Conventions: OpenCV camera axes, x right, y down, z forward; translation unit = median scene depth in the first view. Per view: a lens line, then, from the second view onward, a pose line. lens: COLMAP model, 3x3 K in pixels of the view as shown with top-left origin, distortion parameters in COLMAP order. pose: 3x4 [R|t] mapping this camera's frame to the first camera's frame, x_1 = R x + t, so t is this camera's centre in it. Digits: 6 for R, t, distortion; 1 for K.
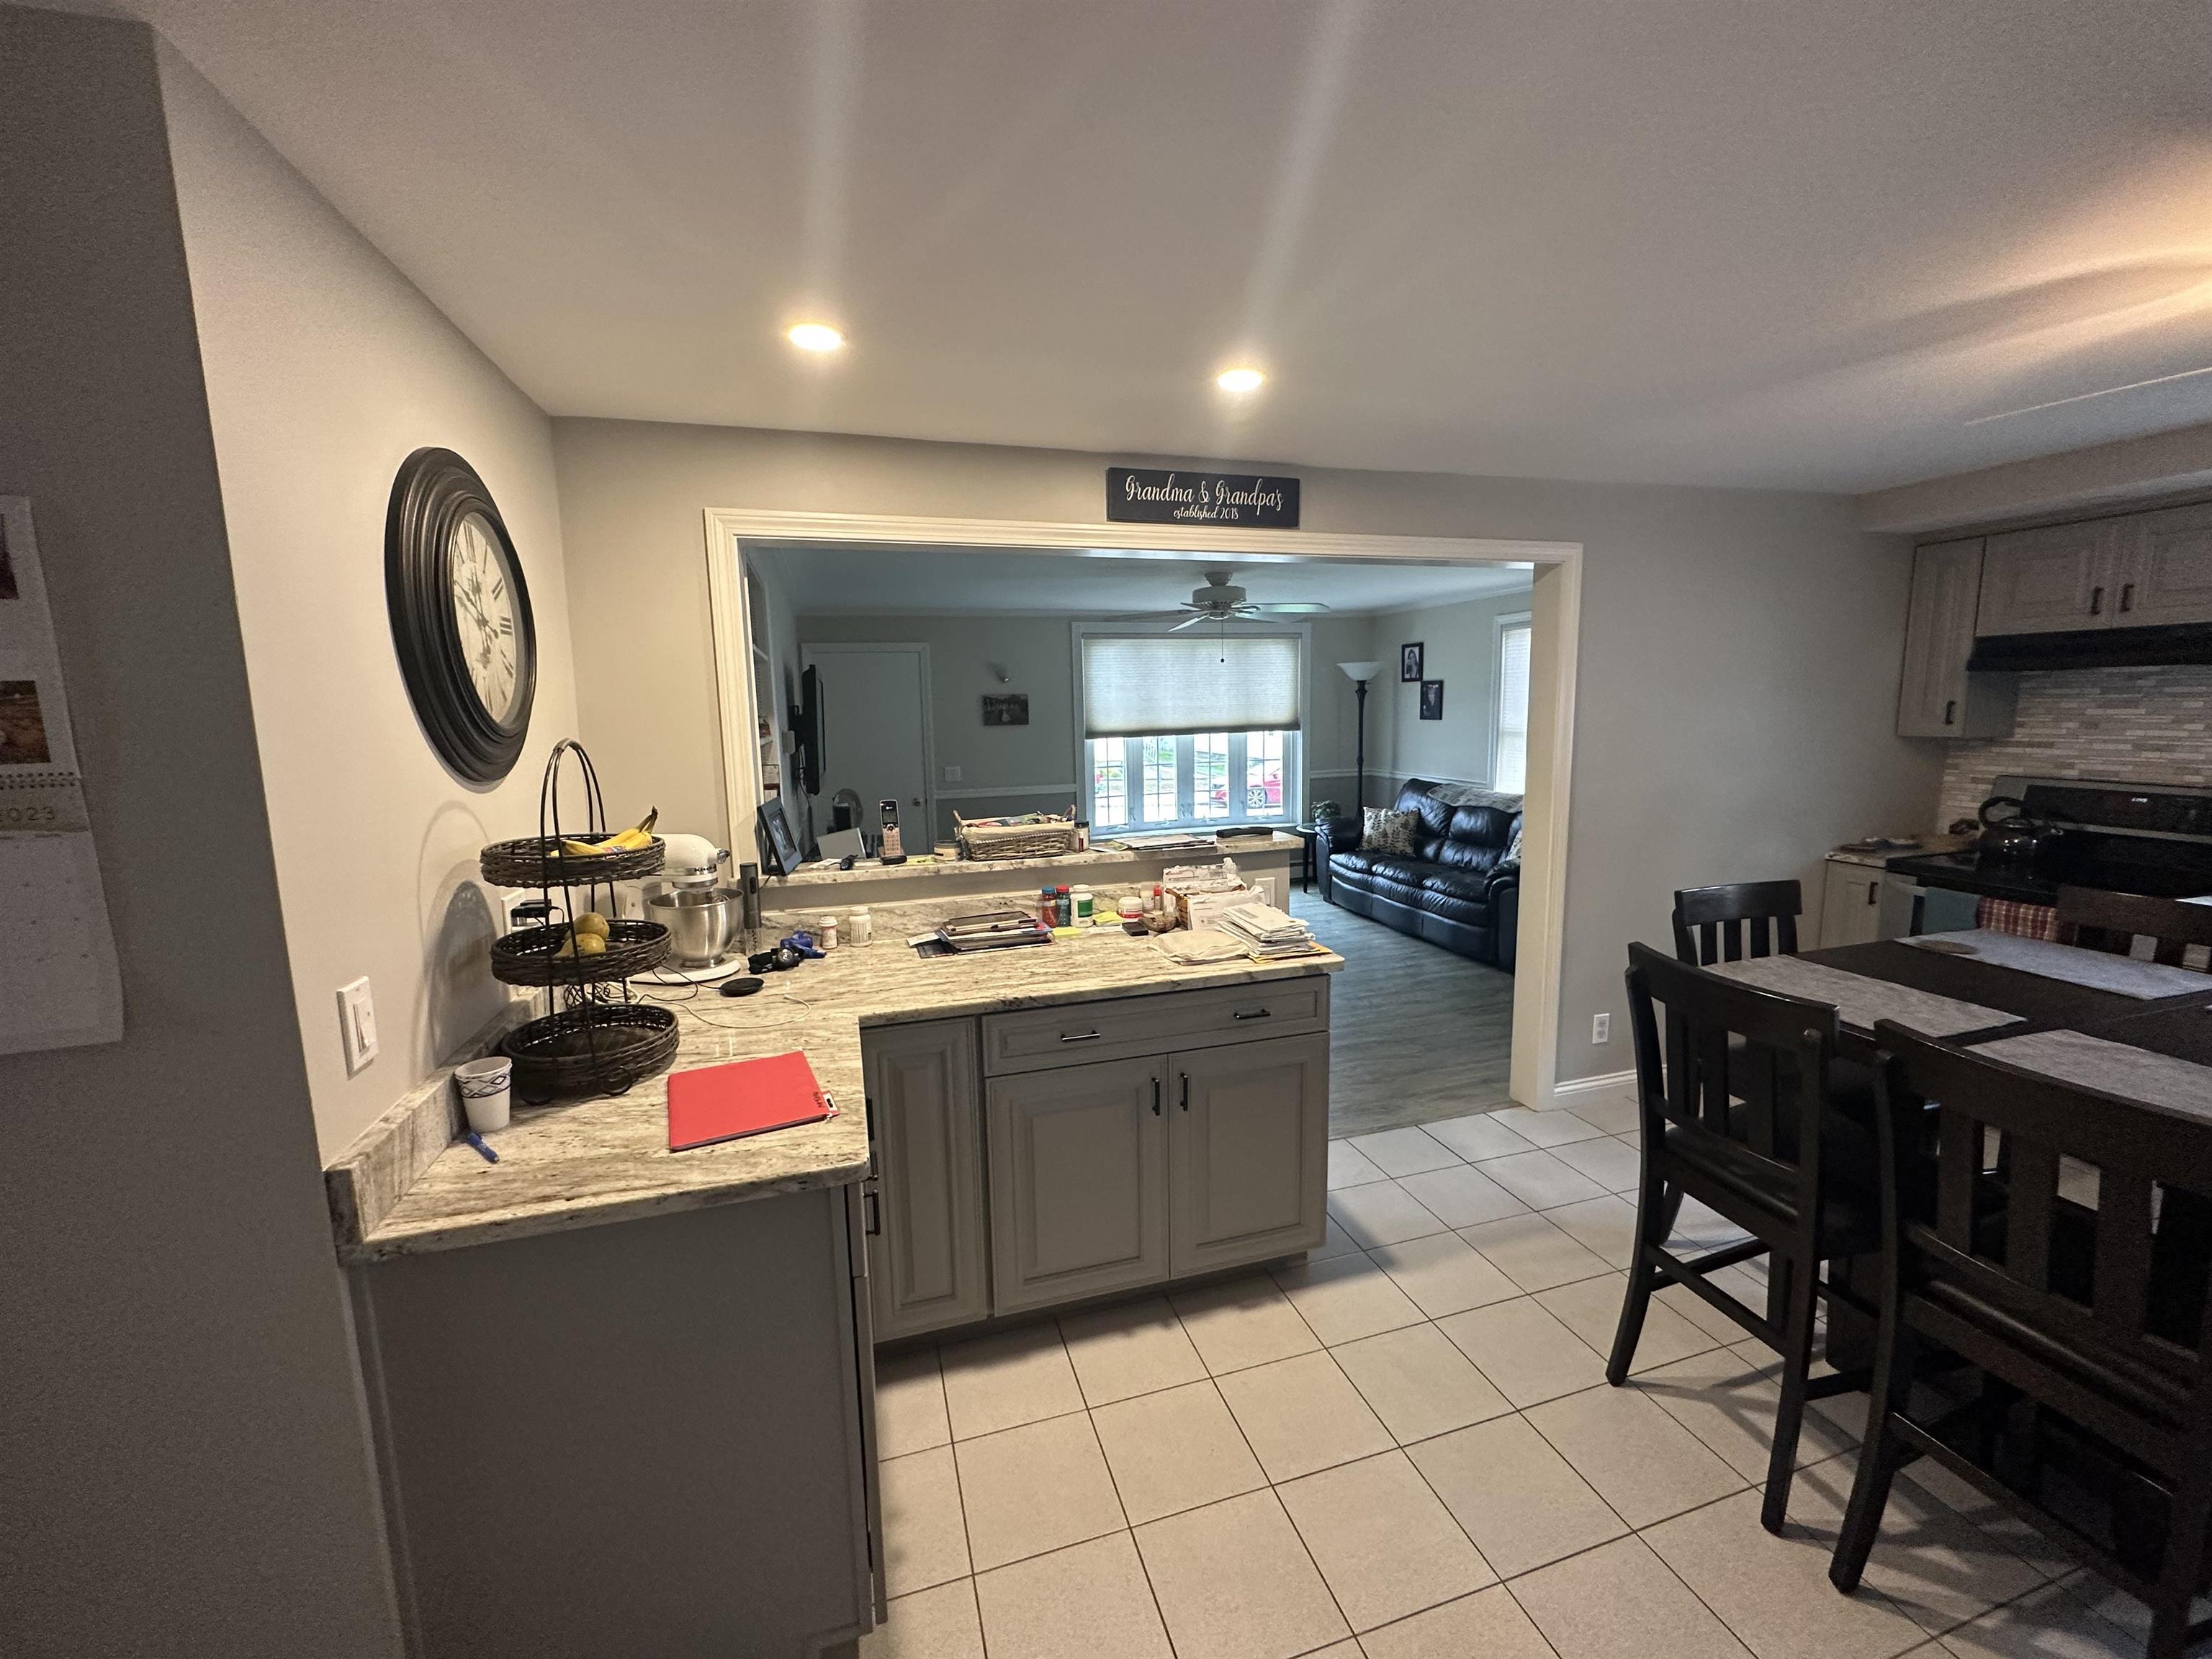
lens RADIAL K [[878.6, 0, 1106.6], [0, 878.6, 831.3], [0, 0, 1]] dist [-0.002551, 0.000598]
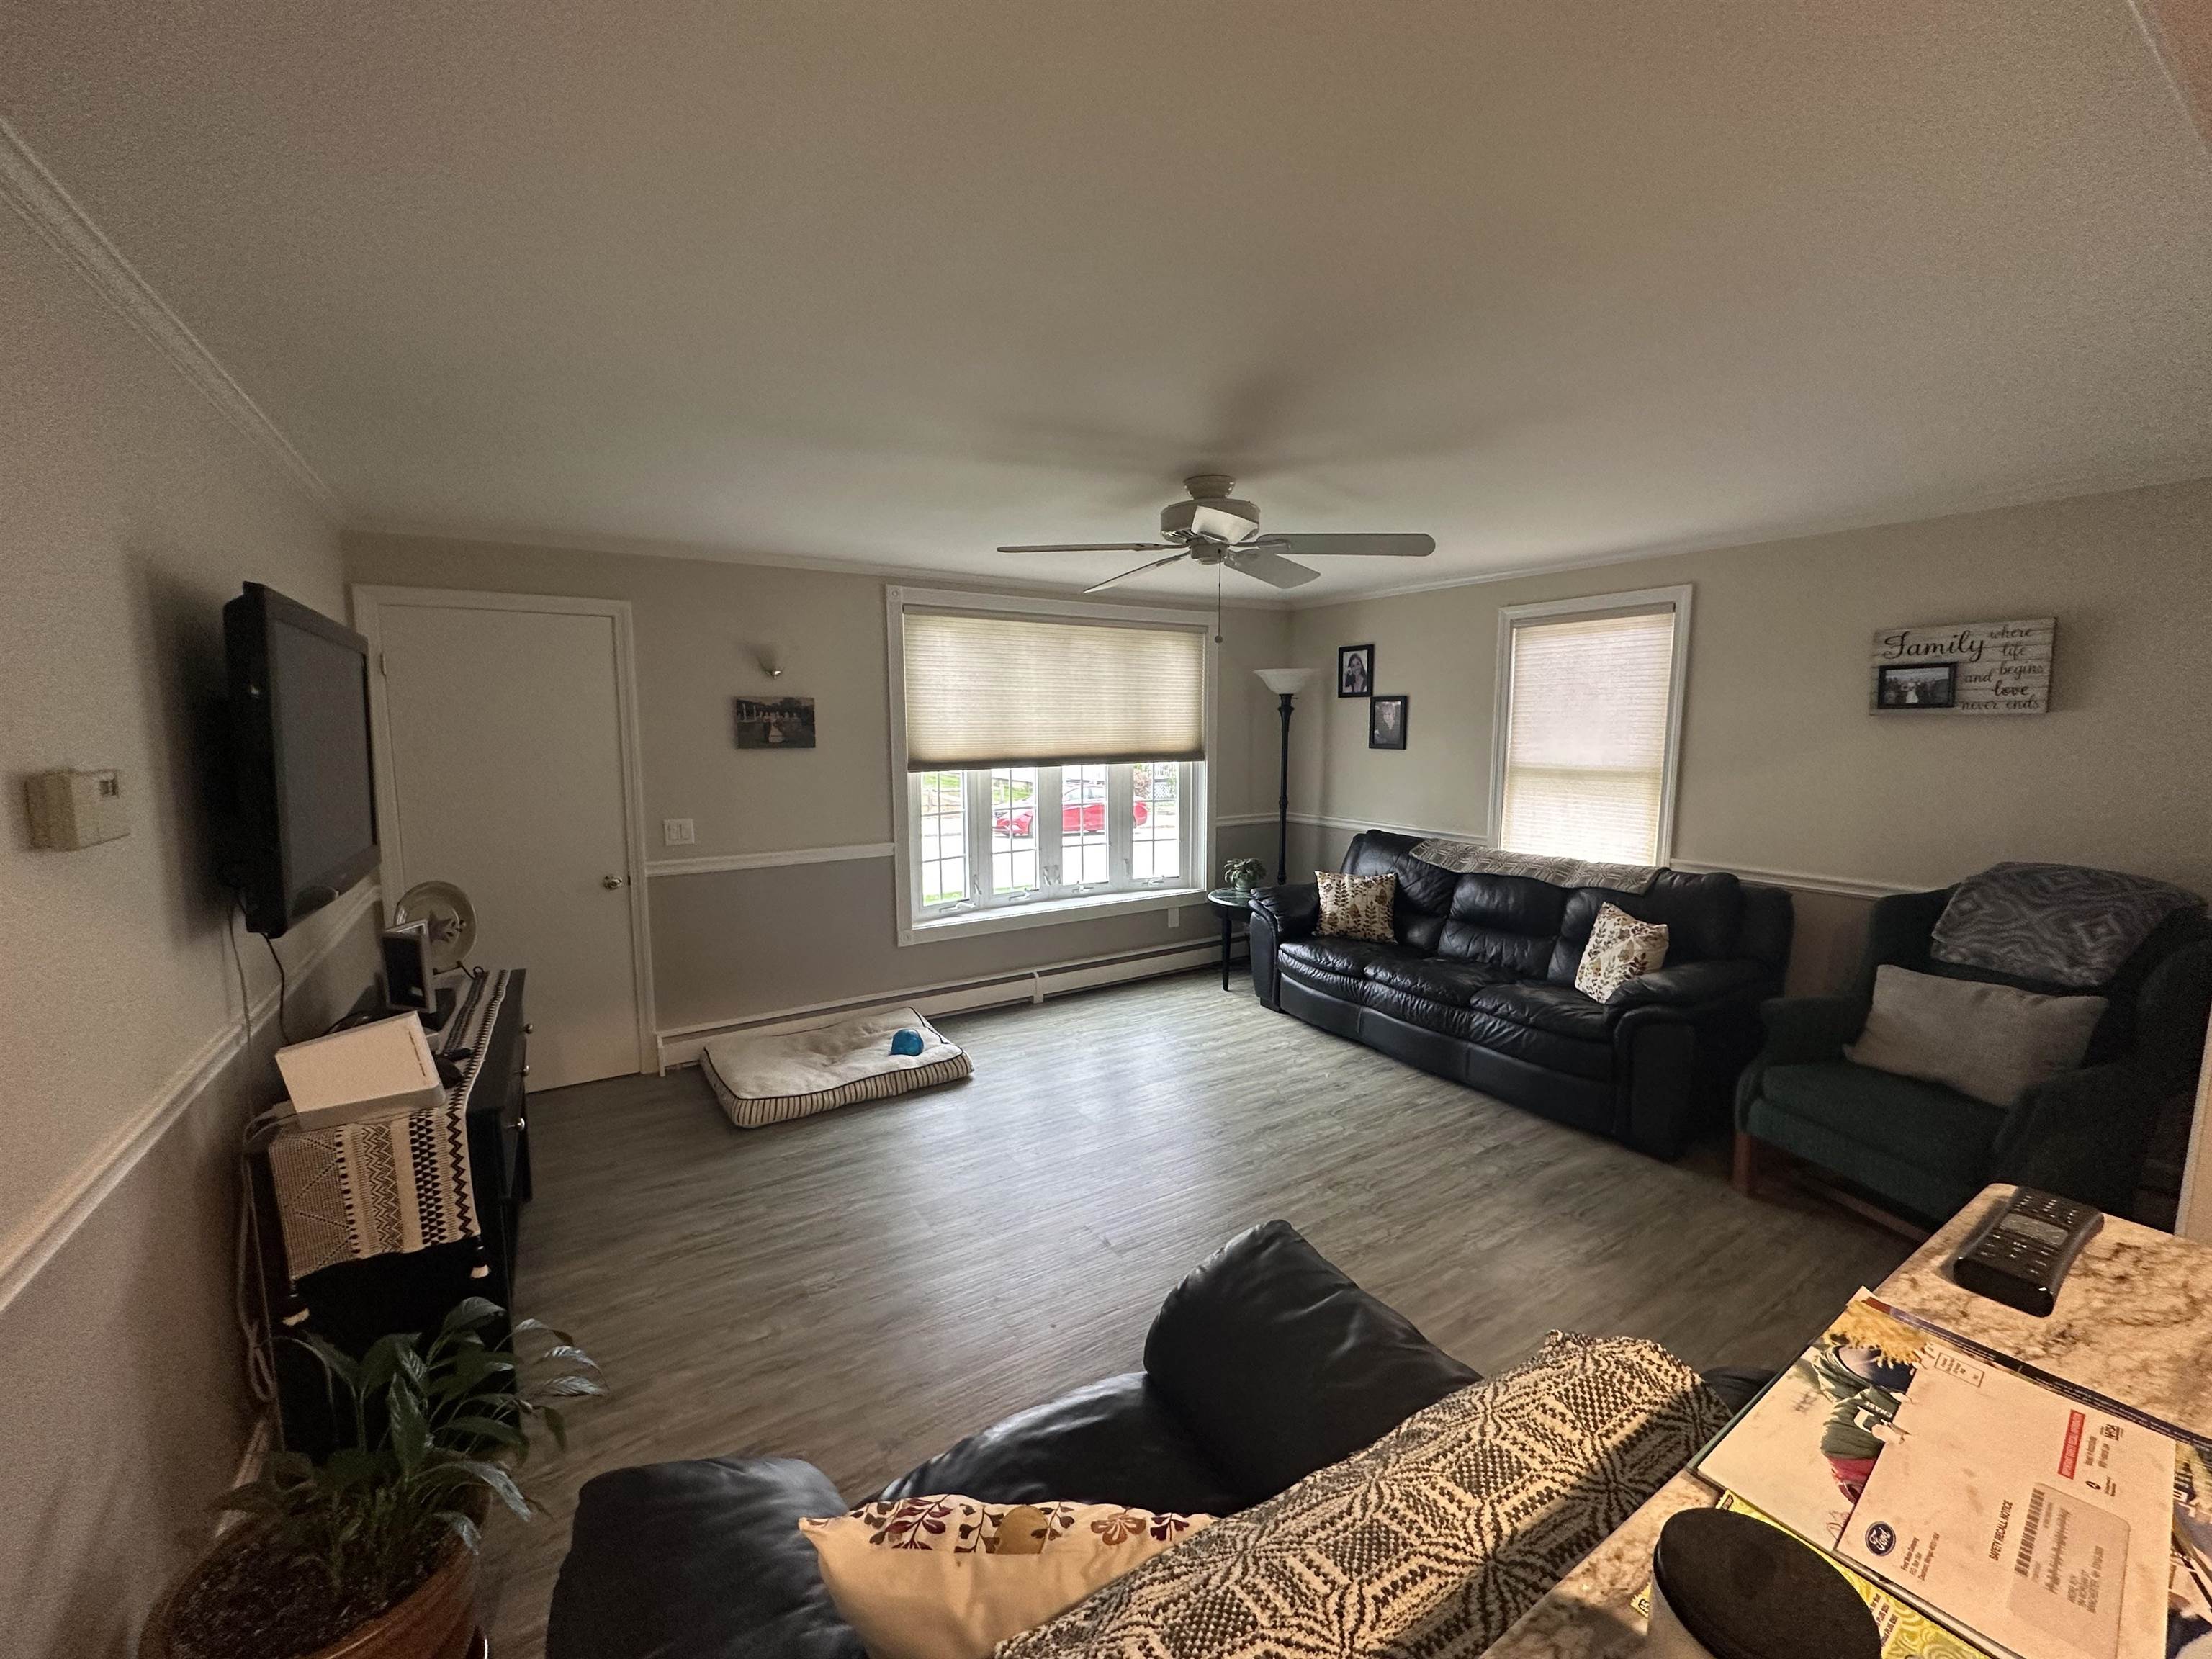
lens RADIAL K [[878.6, 0, 1099.1], [0, 878.6, 831.4], [0, 0, 1]] dist [-0.002551, 0.000598]
pose [[0.963544, -0.011013, 0.267323, -0.081544], [0.017280, 0.999628, -0.021101, -0.062017], [-0.266991, 0.024951, 0.963376, 0.473746]]
